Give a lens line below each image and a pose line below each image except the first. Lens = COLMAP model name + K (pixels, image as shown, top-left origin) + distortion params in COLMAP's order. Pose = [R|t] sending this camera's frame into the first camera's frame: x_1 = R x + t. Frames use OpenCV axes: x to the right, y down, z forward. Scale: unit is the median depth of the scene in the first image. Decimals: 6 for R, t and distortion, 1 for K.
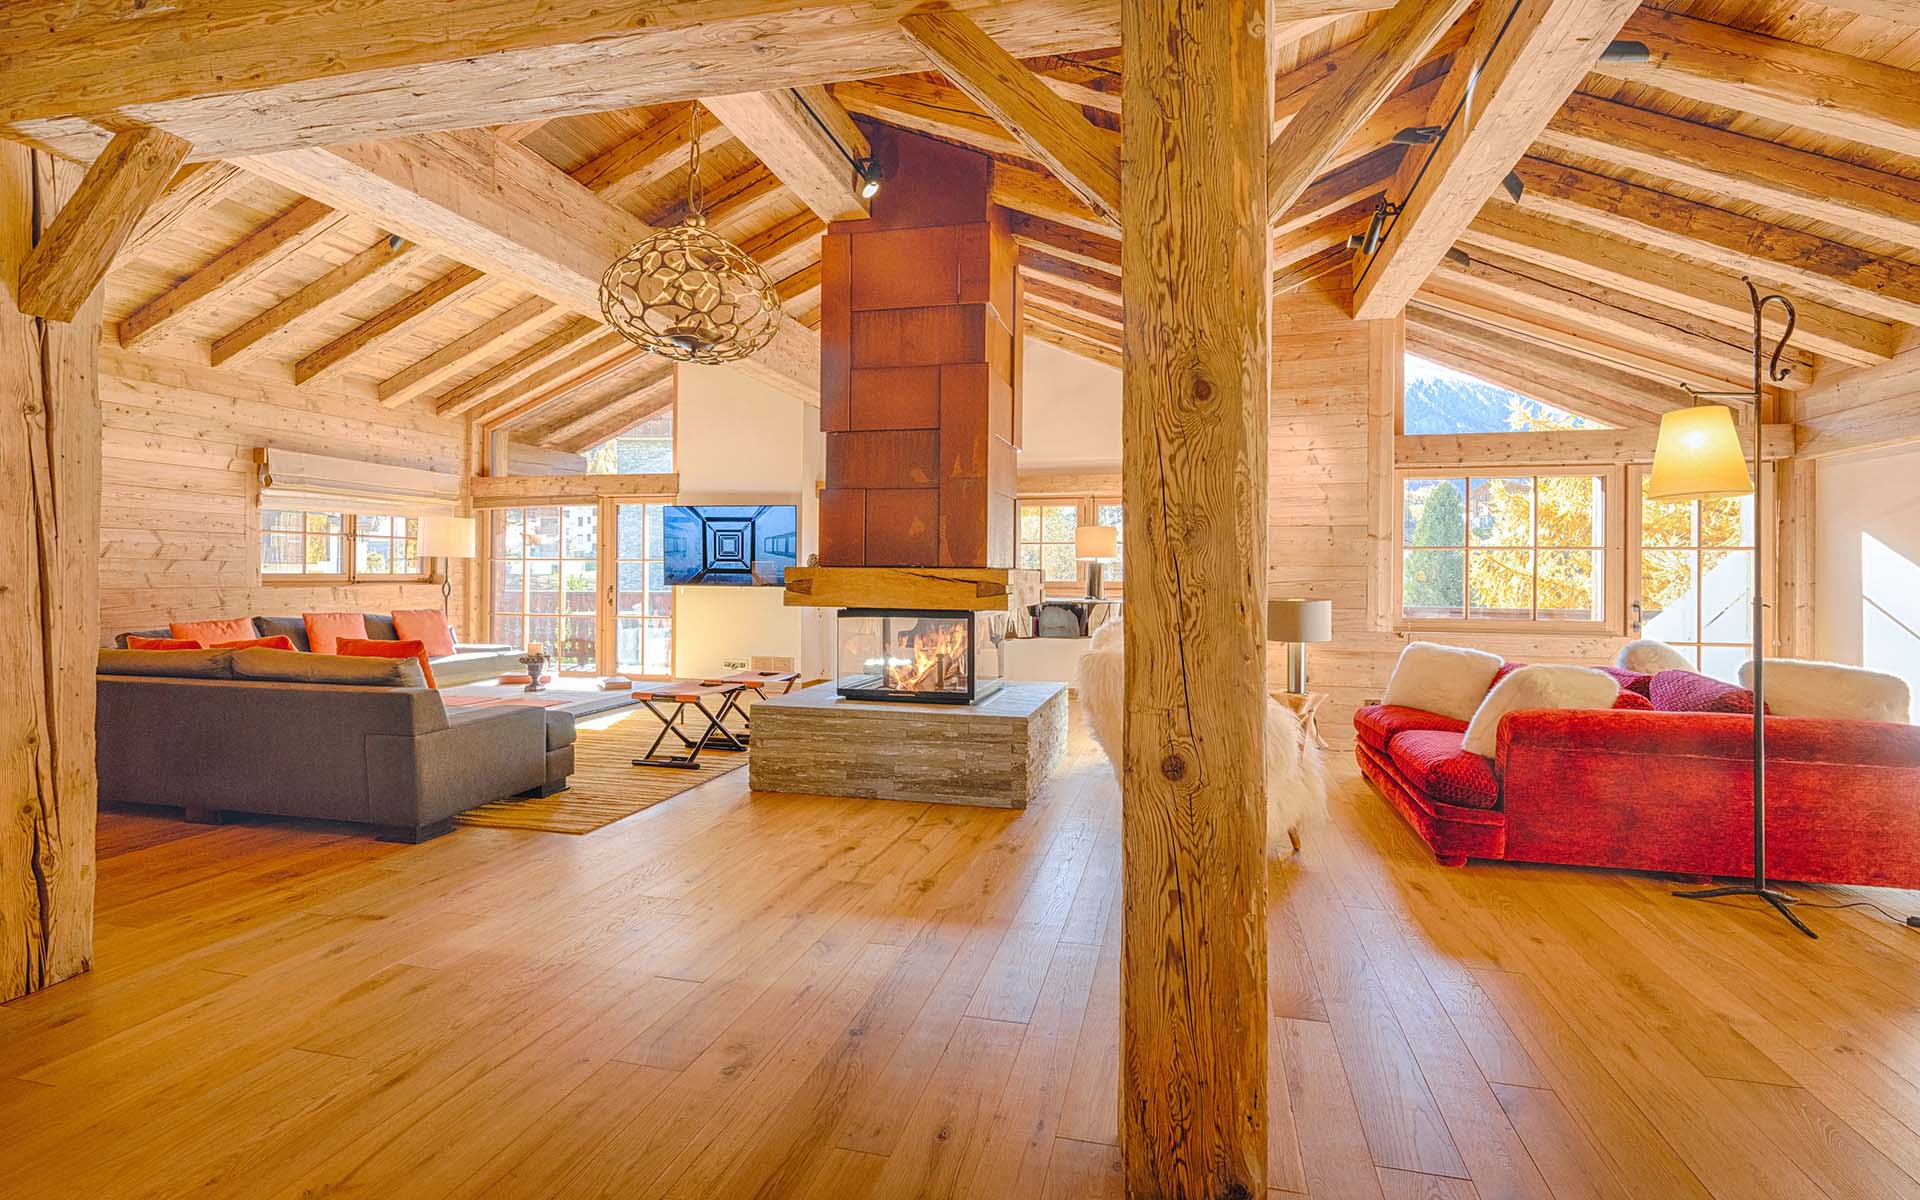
lens RADIAL K [[897.2, 0, 957.1], [0, 897.2, 586.3], [0, 0, 1]] dist [0.002993, -0.000185]
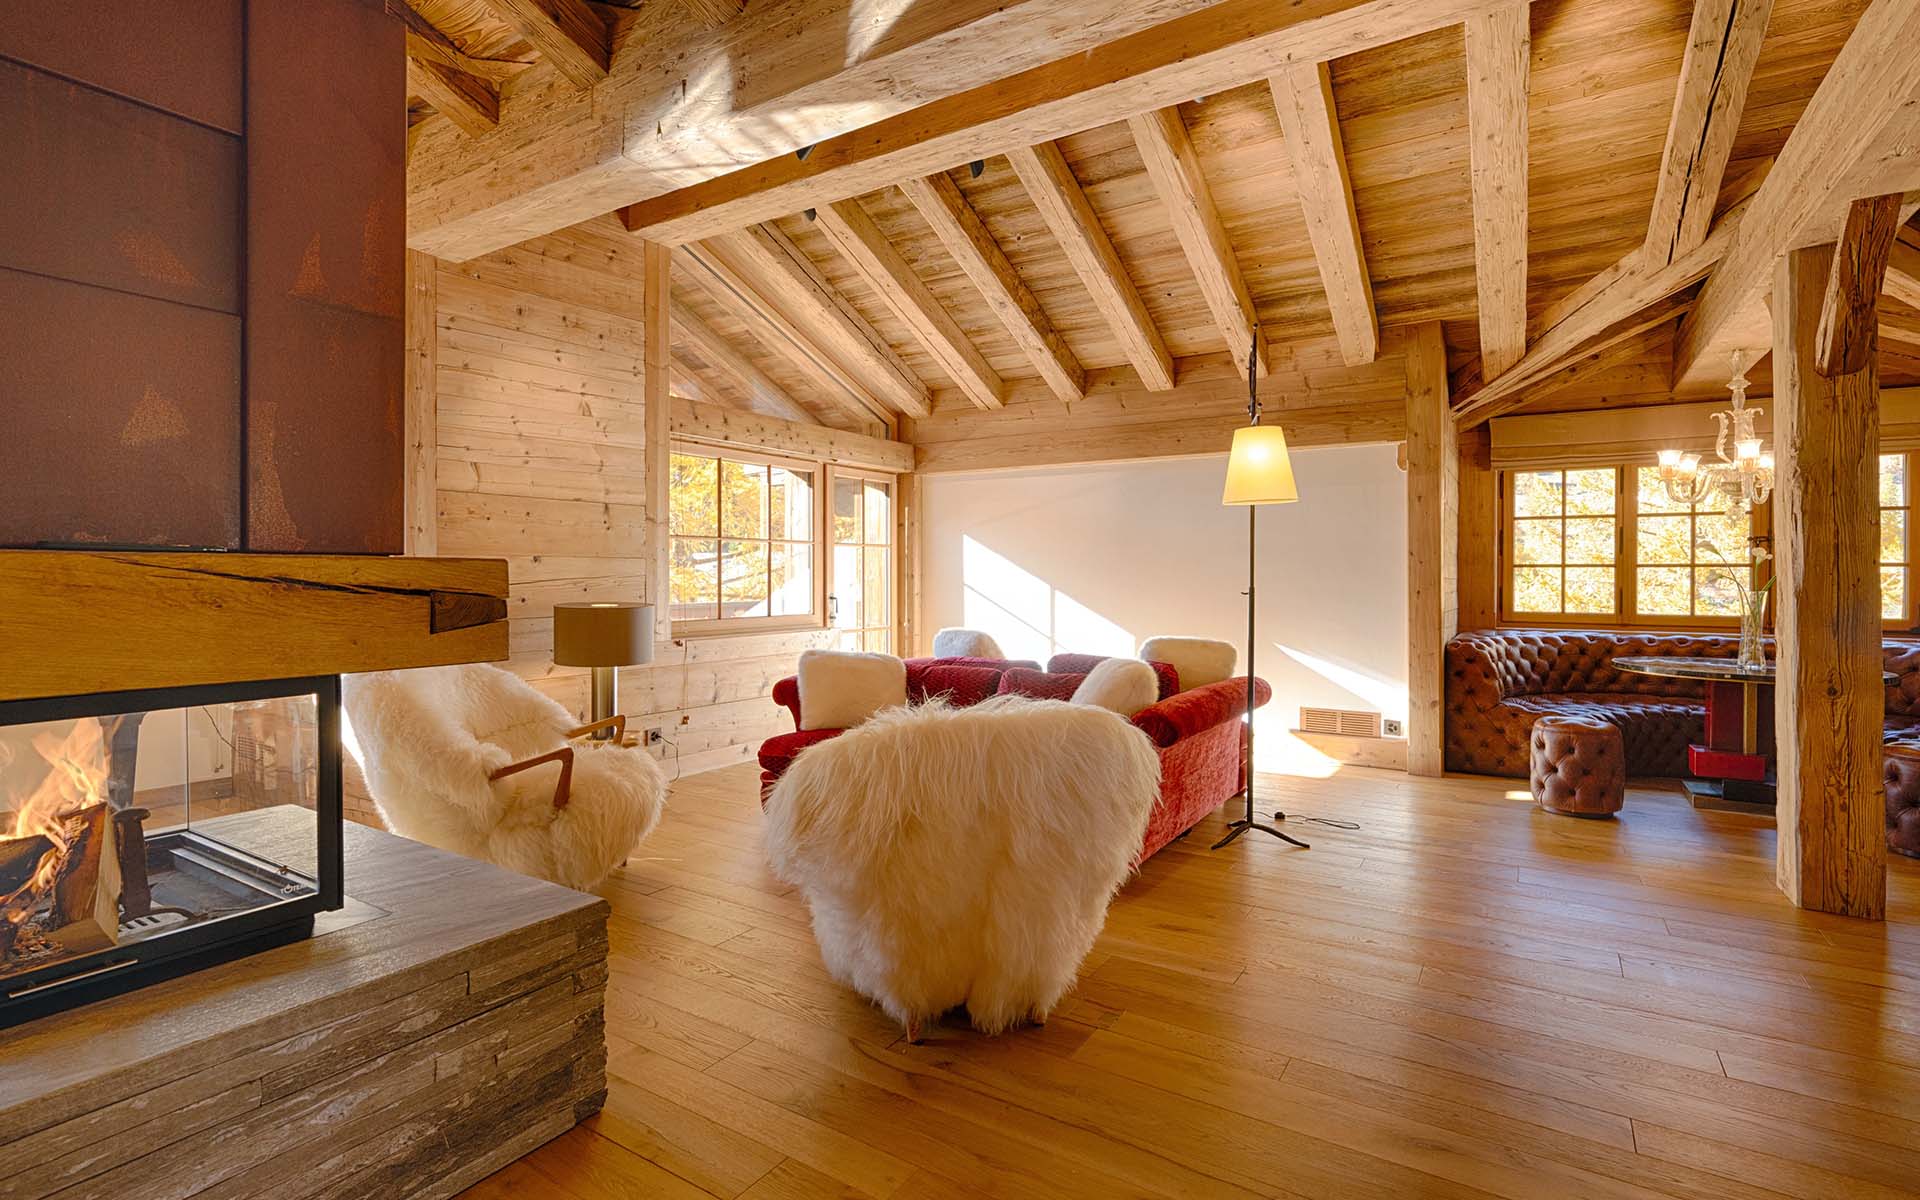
lens RADIAL K [[897.2, 0, 1101.3], [0, 897.2, 571.3], [0, 0, 1]] dist [0.002993, -0.000185]
pose [[0.303984, -0.004431, 0.952667, -0.171088], [0.015744, 0.999876, -0.000373, -0.004769], [-0.952547, 0.015112, 0.304016, 0.415638]]
